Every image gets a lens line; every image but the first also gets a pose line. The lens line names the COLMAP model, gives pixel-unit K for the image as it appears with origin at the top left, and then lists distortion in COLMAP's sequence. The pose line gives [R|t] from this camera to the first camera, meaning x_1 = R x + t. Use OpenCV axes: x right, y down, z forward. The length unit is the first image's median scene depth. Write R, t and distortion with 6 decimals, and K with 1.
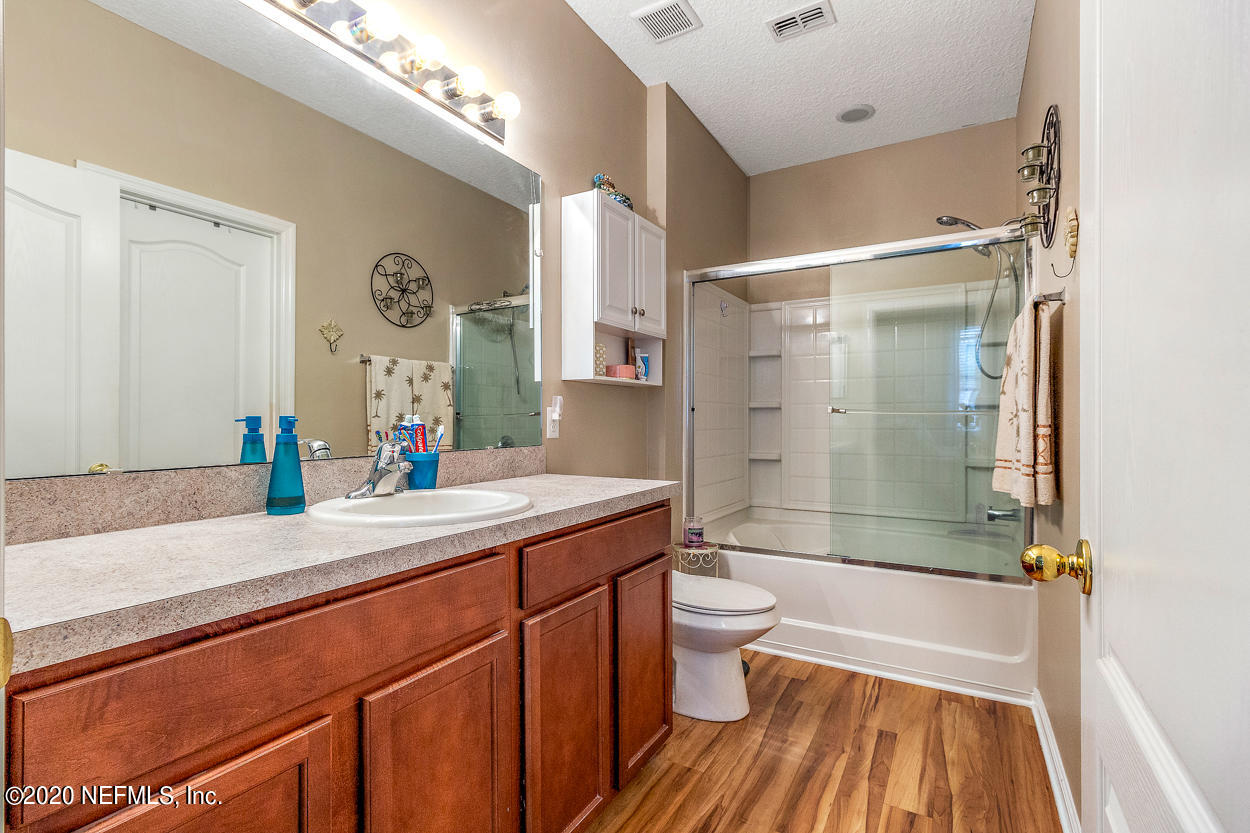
lens RADIAL K [[578.2, 0, 625.0], [0, 578.2, 416.5], [0, 0, 1]] dist [0.000420, 0.000072]
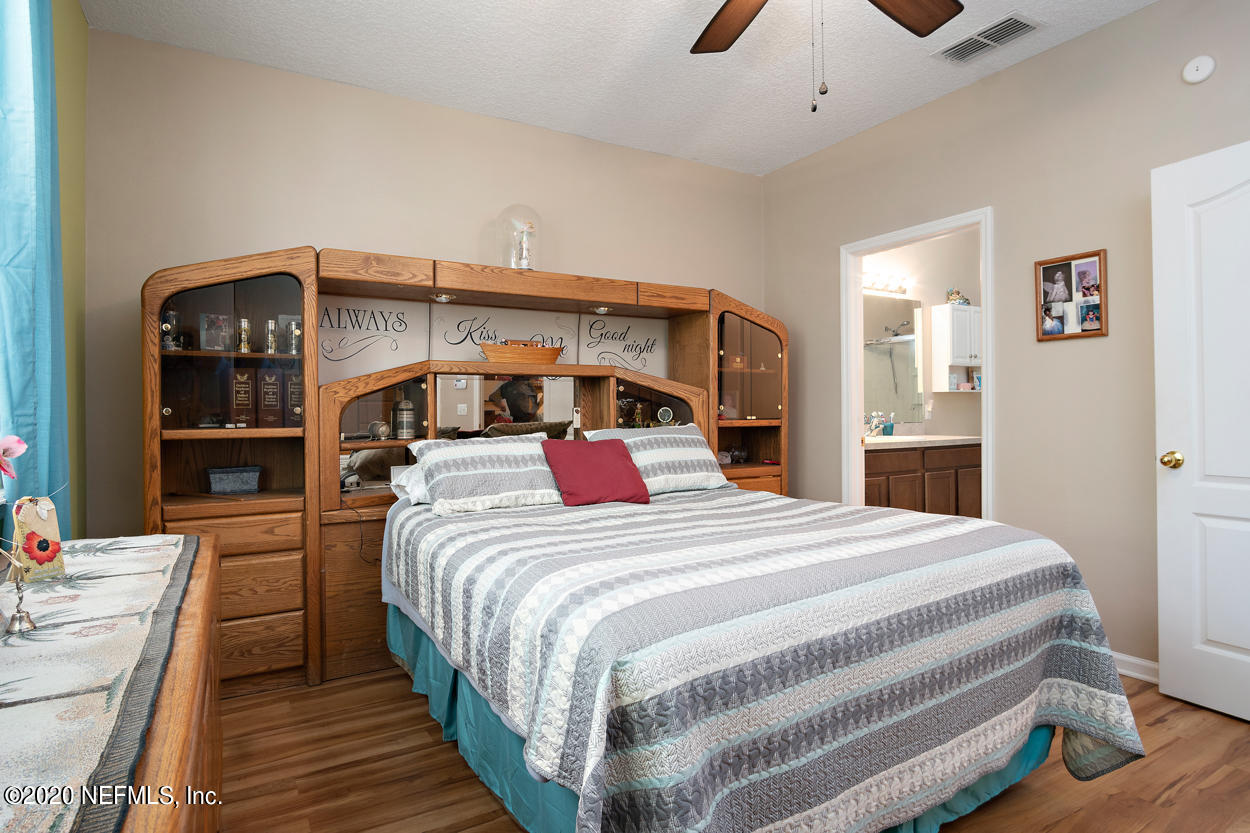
lens RADIAL K [[668.6, 0, 625.0], [0, 668.6, 416.5], [0, 0, 1]] dist [-0.001891, -0.000215]
pose [[0.871391, -0.011846, -0.490446, 0.107696], [0.018265, 0.999799, 0.008303, -0.013599], [0.490249, -0.016194, 0.871432, -1.668184]]
